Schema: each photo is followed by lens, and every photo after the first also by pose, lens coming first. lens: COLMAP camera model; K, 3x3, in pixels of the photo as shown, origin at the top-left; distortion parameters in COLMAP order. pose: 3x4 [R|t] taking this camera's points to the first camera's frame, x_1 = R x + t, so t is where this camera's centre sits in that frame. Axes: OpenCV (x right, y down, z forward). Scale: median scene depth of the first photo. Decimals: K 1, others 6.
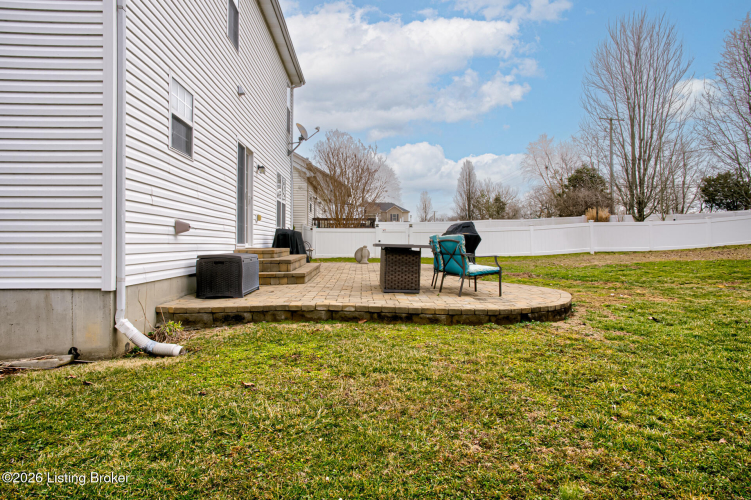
lens RADIAL K [[517.9, 0, 376.8], [0, 517.9, 249.0], [0, 0, 1]] dist [-0.009783, 0.005697]
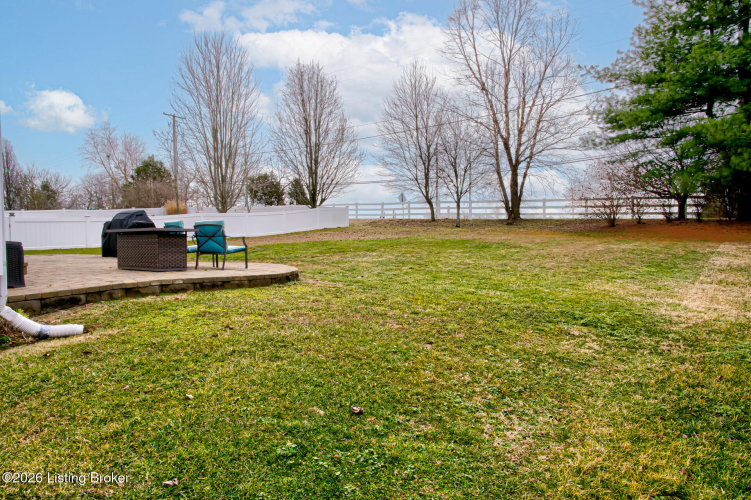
lens RADIAL K [[517.9, 0, 379.4], [0, 517.9, 245.9], [0, 0, 1]] dist [-0.009783, 0.005697]
pose [[0.659643, -0.036448, 0.750695, -0.236354], [0.029348, 0.999311, 0.022730, 0.007459], [-0.751006, 0.007038, 0.660258, -0.046056]]
